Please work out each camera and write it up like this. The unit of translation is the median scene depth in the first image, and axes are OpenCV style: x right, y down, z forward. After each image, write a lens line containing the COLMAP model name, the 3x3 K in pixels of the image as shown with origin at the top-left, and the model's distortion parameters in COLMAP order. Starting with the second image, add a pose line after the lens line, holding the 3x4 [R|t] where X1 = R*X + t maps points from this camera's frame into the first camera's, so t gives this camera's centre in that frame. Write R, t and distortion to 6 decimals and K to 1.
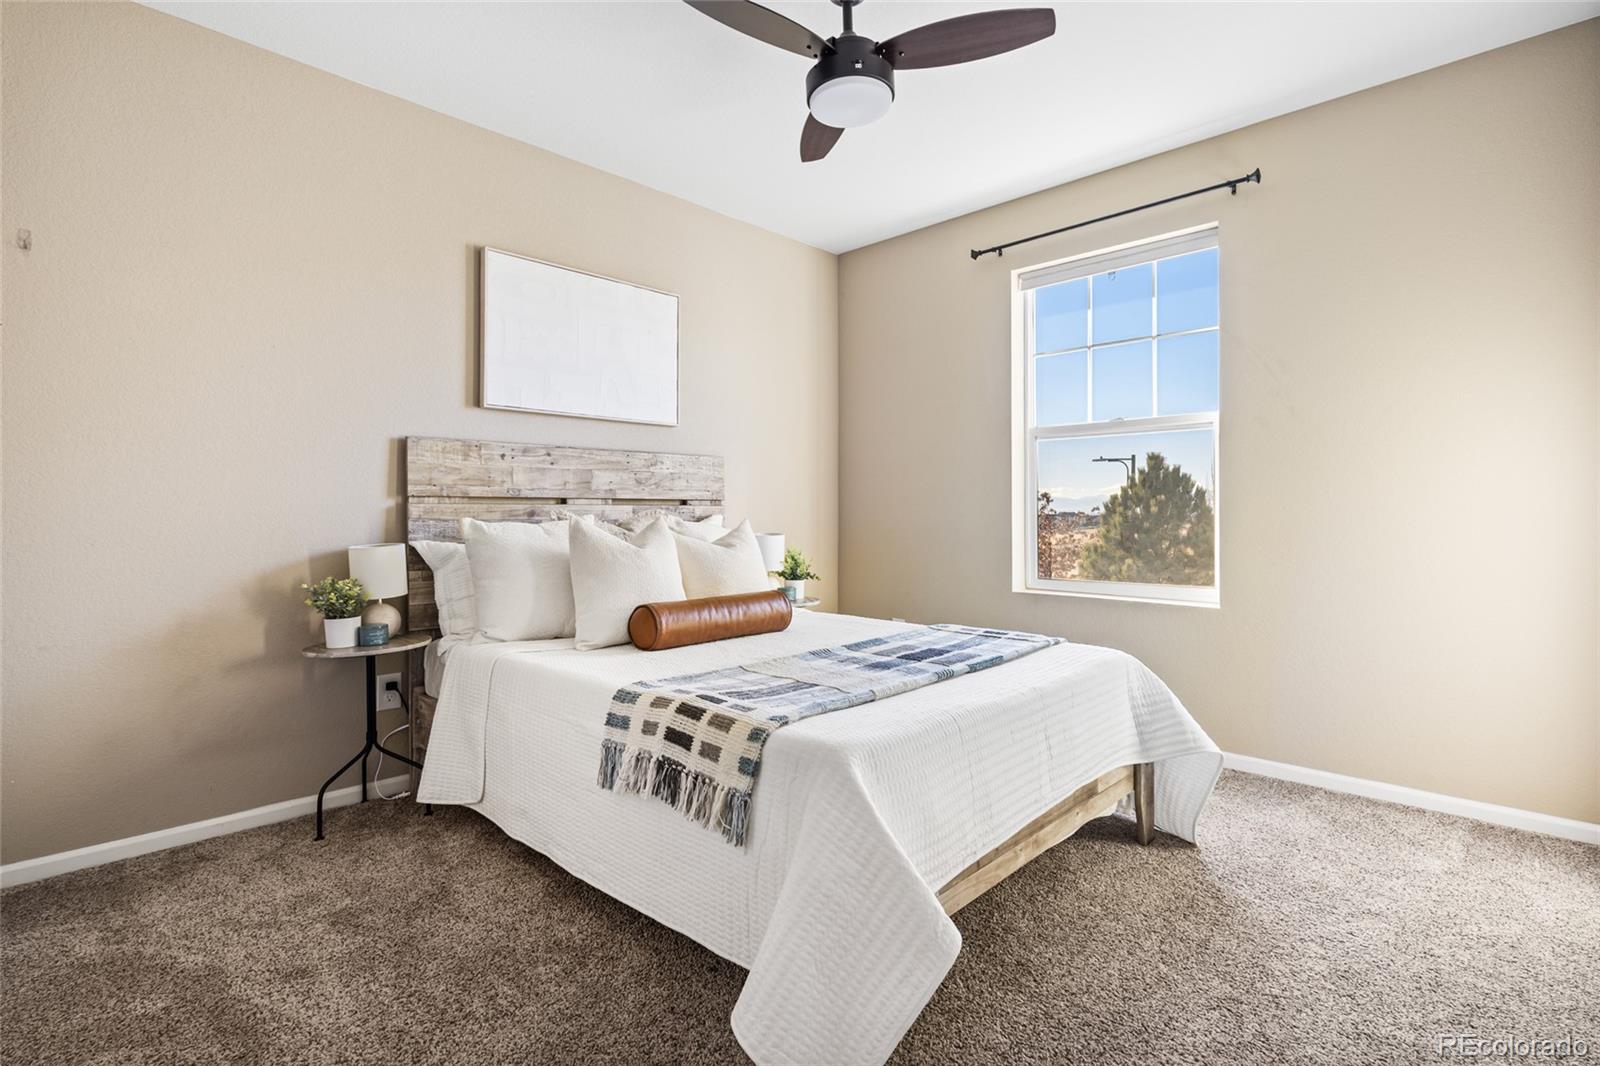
lens RADIAL K [[759.9, 0, 796.5], [0, 759.9, 537.8], [0, 0, 1]] dist [0.004716, 0.000084]
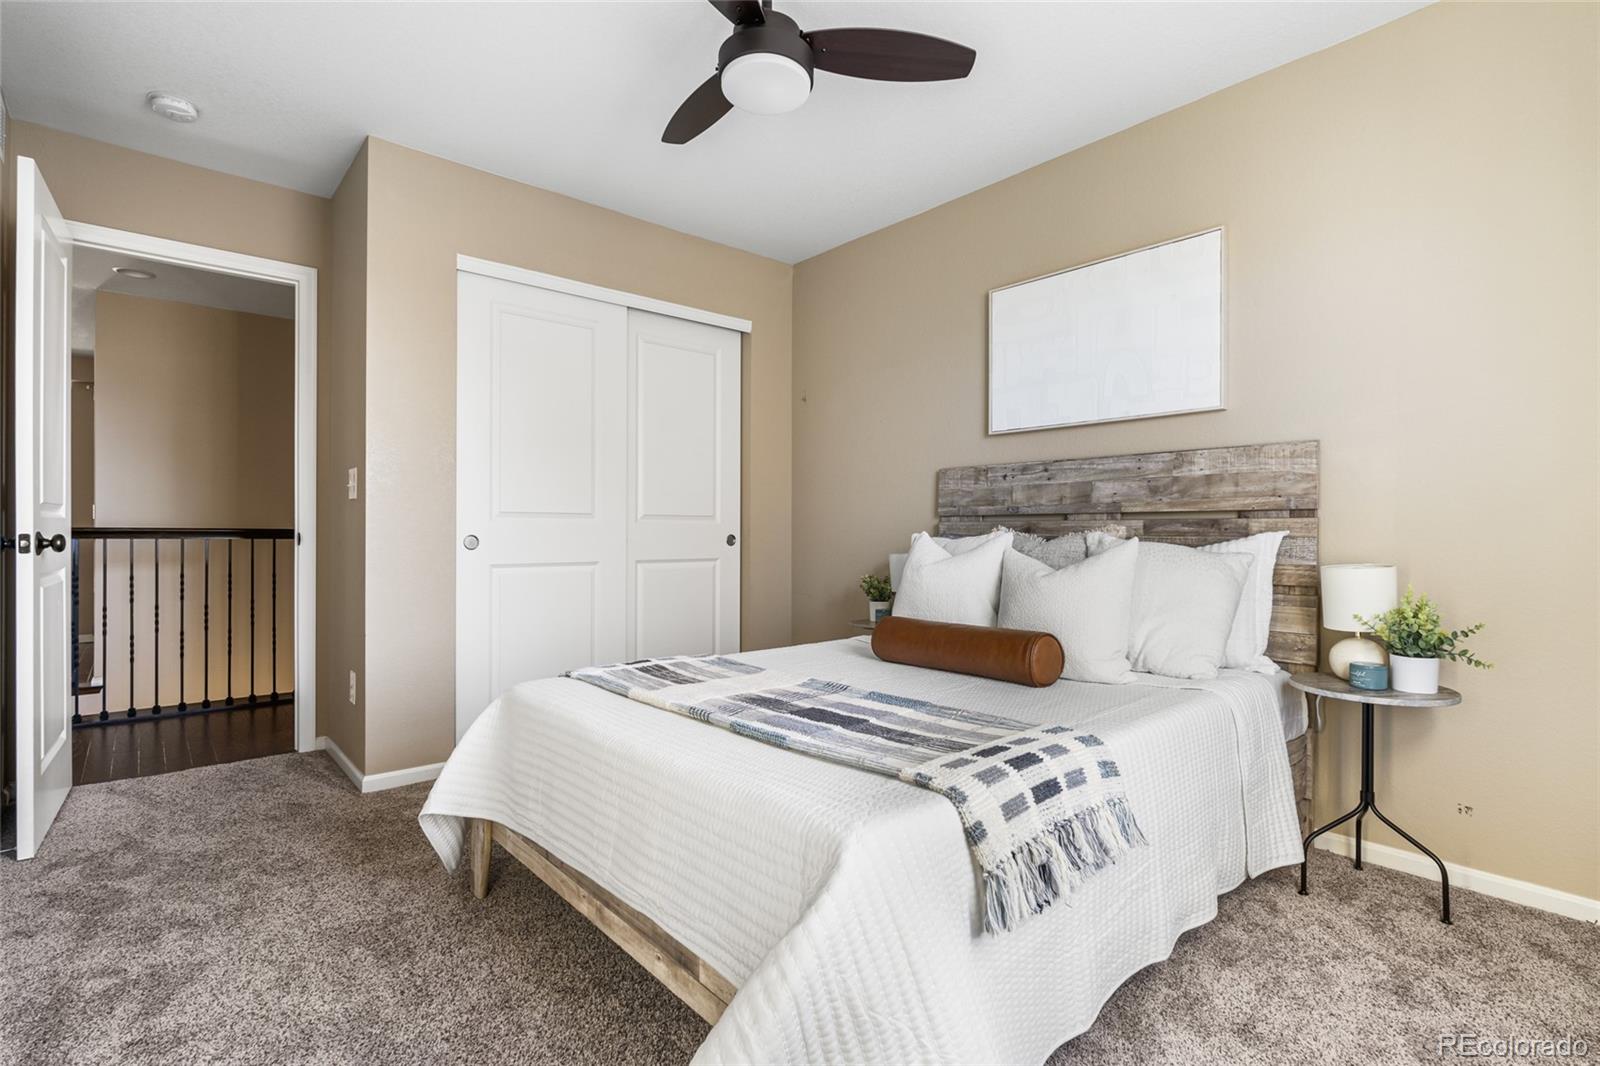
lens RADIAL K [[759.9, 0, 796.5], [0, 759.9, 537.8], [0, 0, 1]] dist [0.004716, 0.000084]
pose [[-0.088979, 0.016710, -0.995893, 0.656787], [-0.026801, 0.999457, 0.019165, -0.030472], [0.995673, 0.028396, -0.088482, 0.731260]]
